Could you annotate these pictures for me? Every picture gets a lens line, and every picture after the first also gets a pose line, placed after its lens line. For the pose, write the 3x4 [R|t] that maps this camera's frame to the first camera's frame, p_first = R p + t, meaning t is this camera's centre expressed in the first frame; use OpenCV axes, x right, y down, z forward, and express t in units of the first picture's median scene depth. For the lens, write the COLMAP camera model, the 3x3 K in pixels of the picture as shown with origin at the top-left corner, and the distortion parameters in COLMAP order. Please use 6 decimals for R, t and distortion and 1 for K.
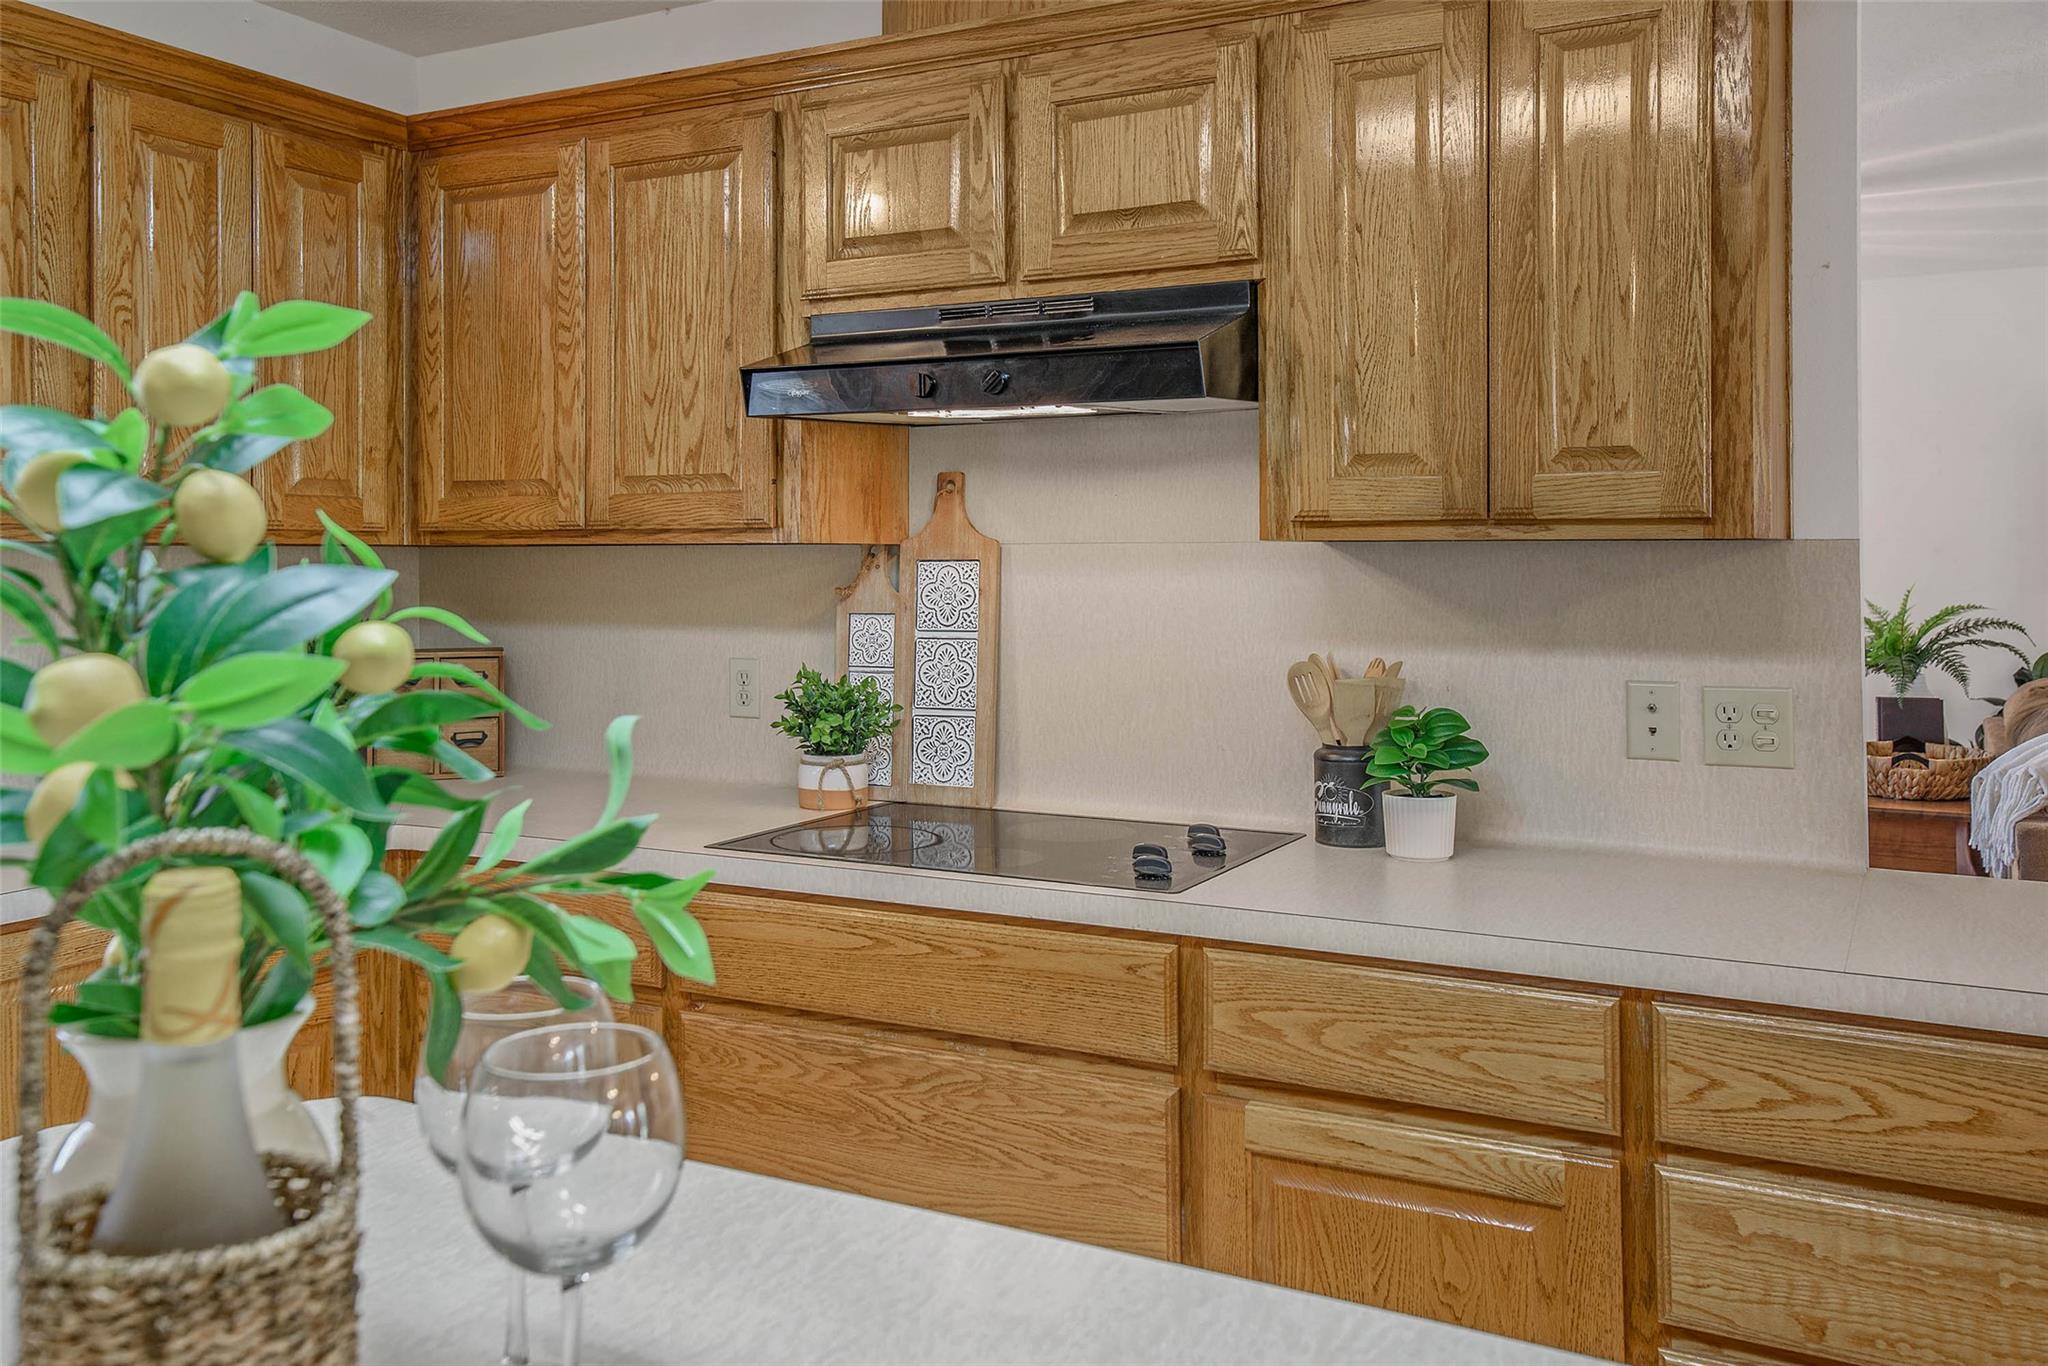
lens RADIAL K [[1688.0, 0, 1027.4], [0, 1688.0, 567.0], [0, 0, 1]] dist [0.040160, 0.006461]
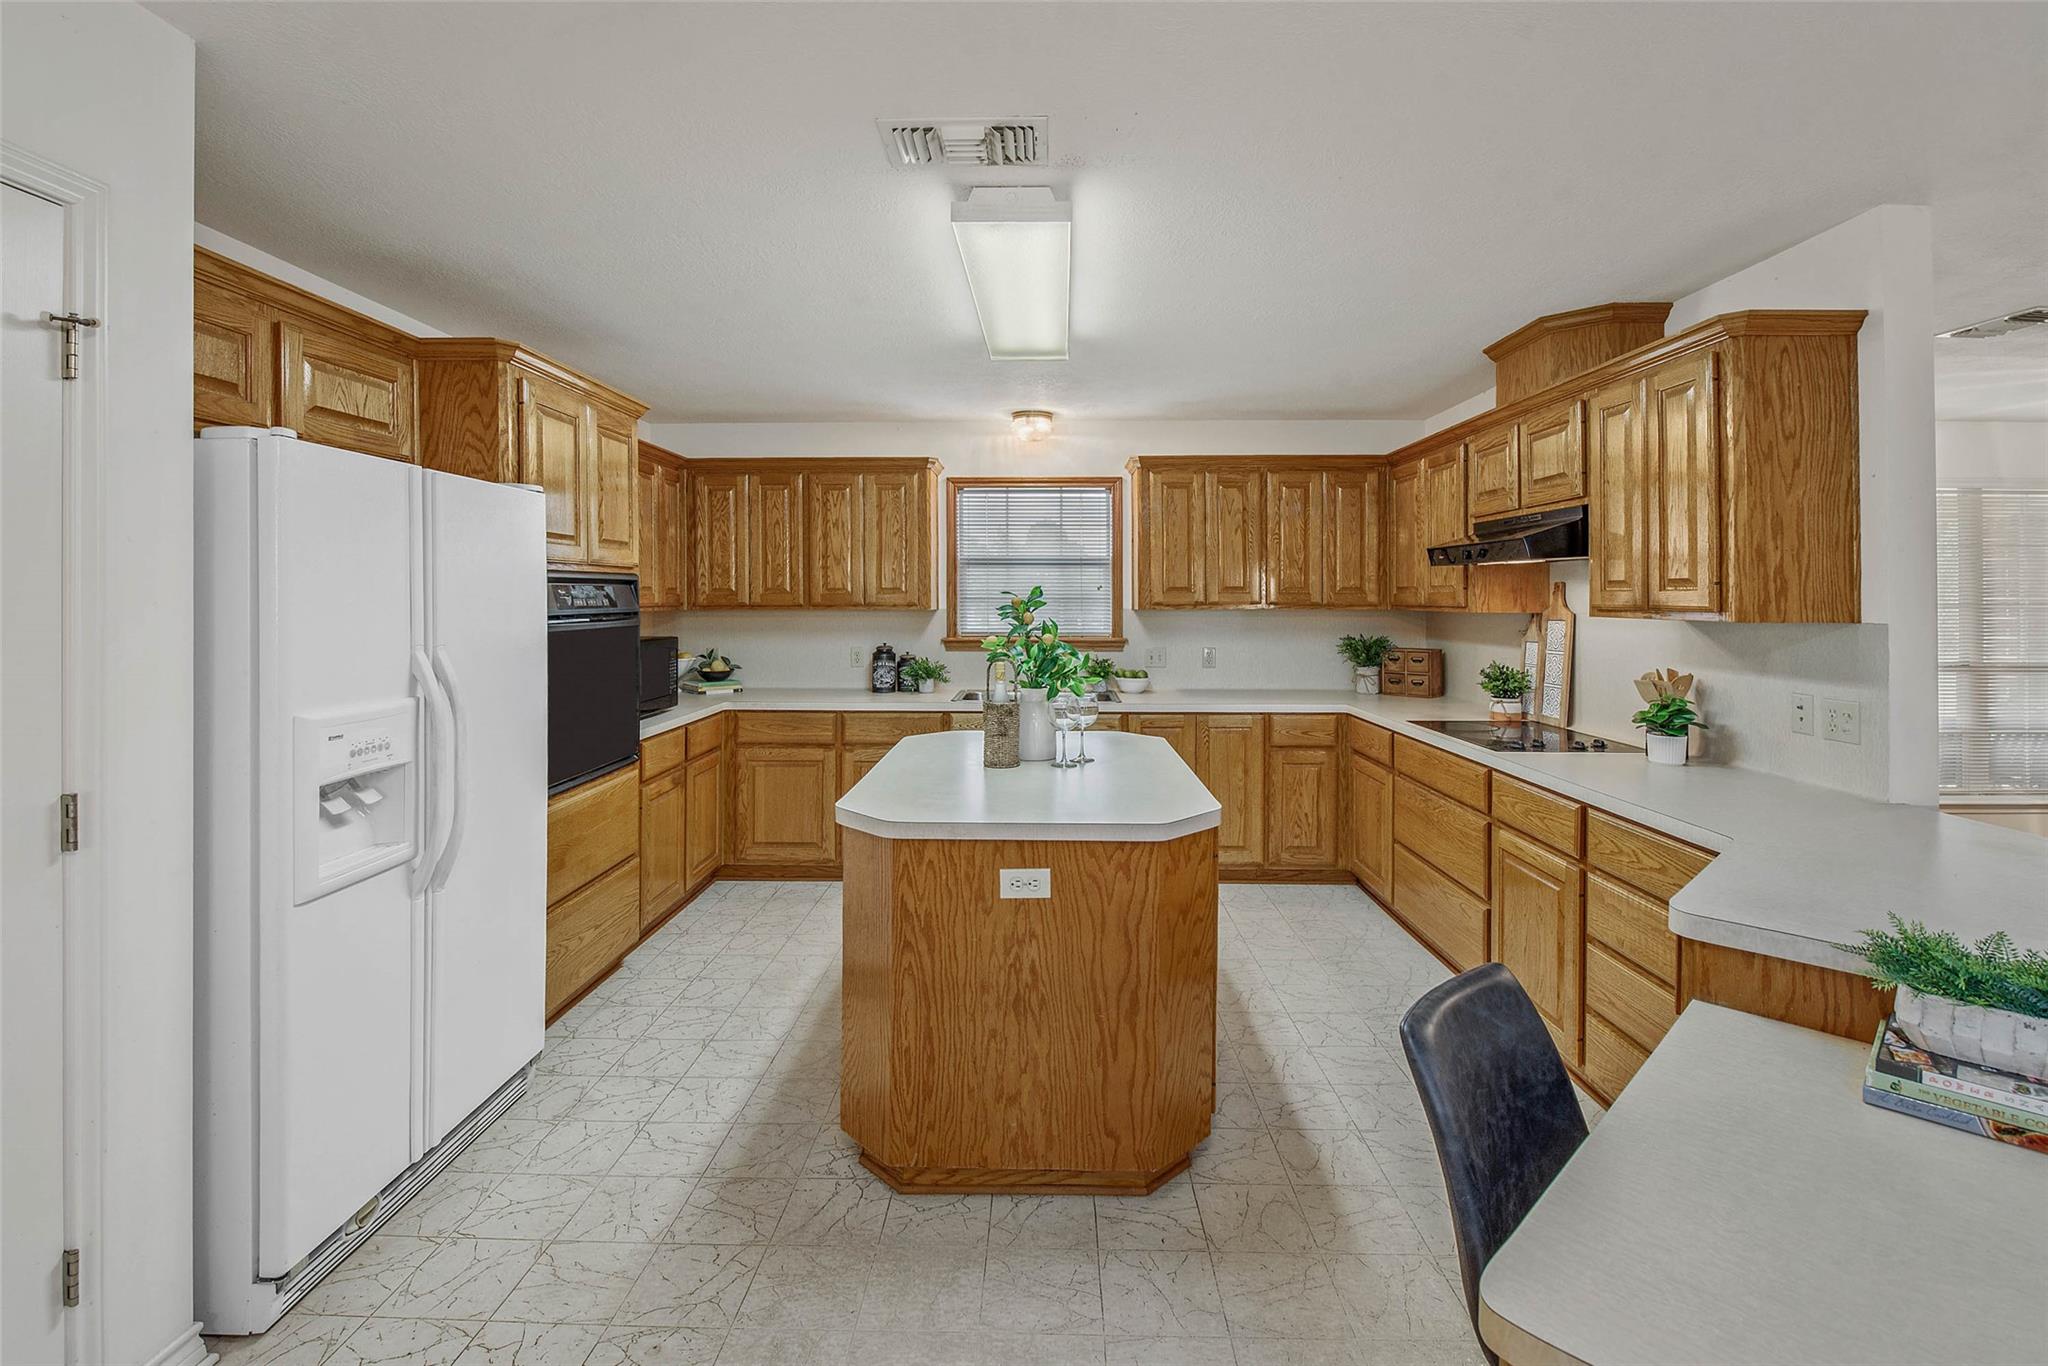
lens RADIAL K [[912.8, 0, 1028.2], [0, 912.8, 628.2], [0, 0, 1]] dist [-0.005813, -0.000709]
pose [[0.454172, 0.030478, -0.890393, 0.866962], [-0.003137, 0.999463, 0.032612, -0.035415], [0.890909, -0.012018, 0.454024, -0.244132]]
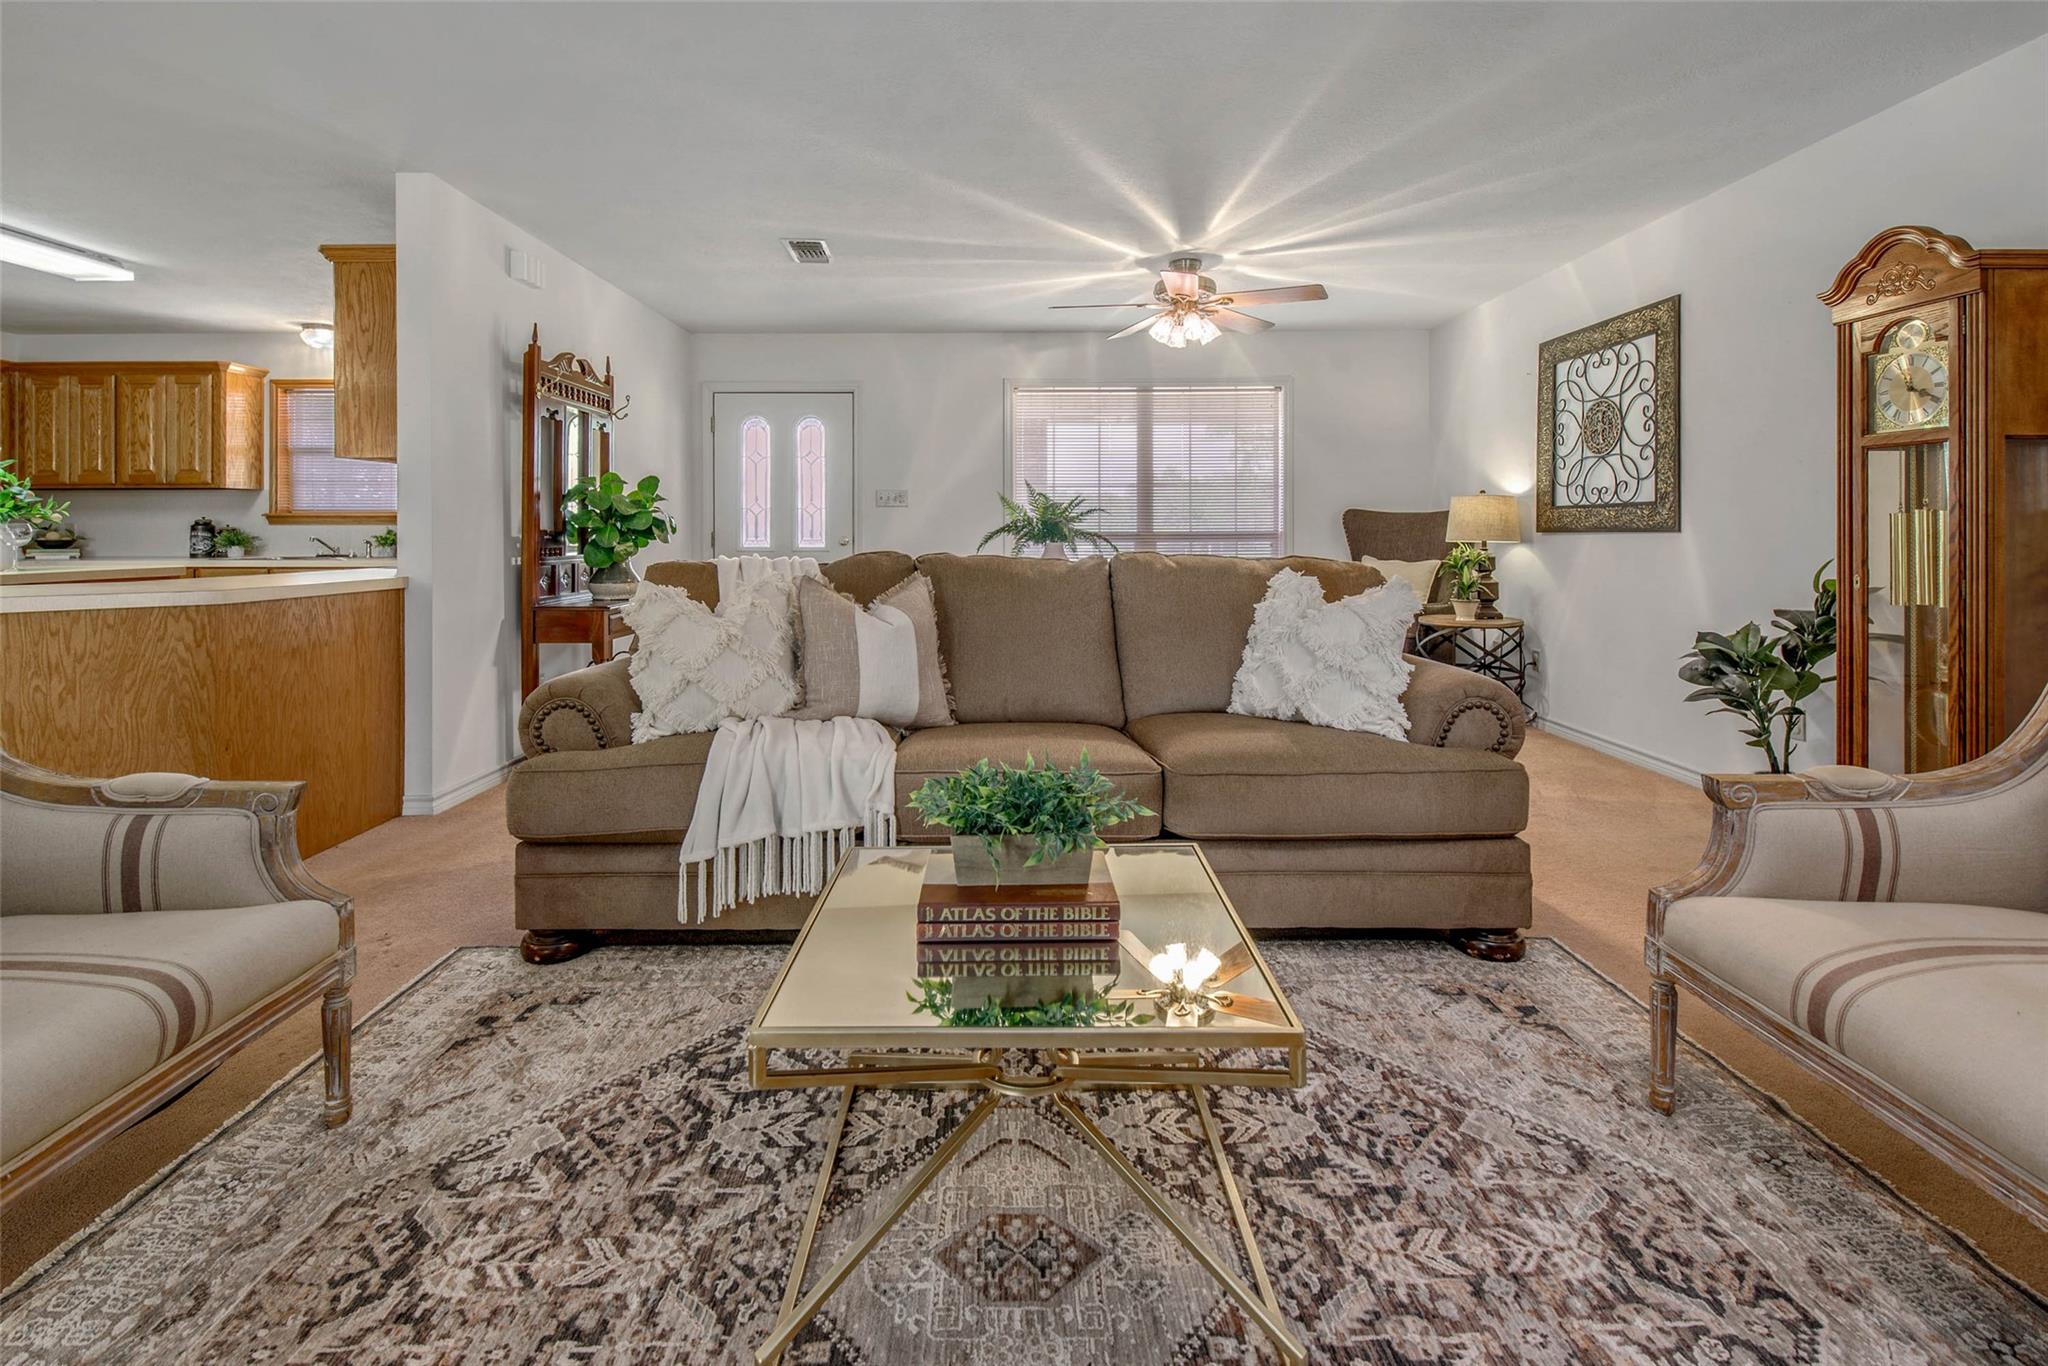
lens RADIAL K [[945.0, 0, 1027.3], [0, 945.0, 538.5], [0, 0, 1]] dist [0.001958, 0.000773]
pose [[0.465909, 0.005586, -0.884815, 2.054728], [0.000481, 0.999978, 0.006566, 0.094159], [0.884833, -0.003485, 0.465896, 1.032406]]
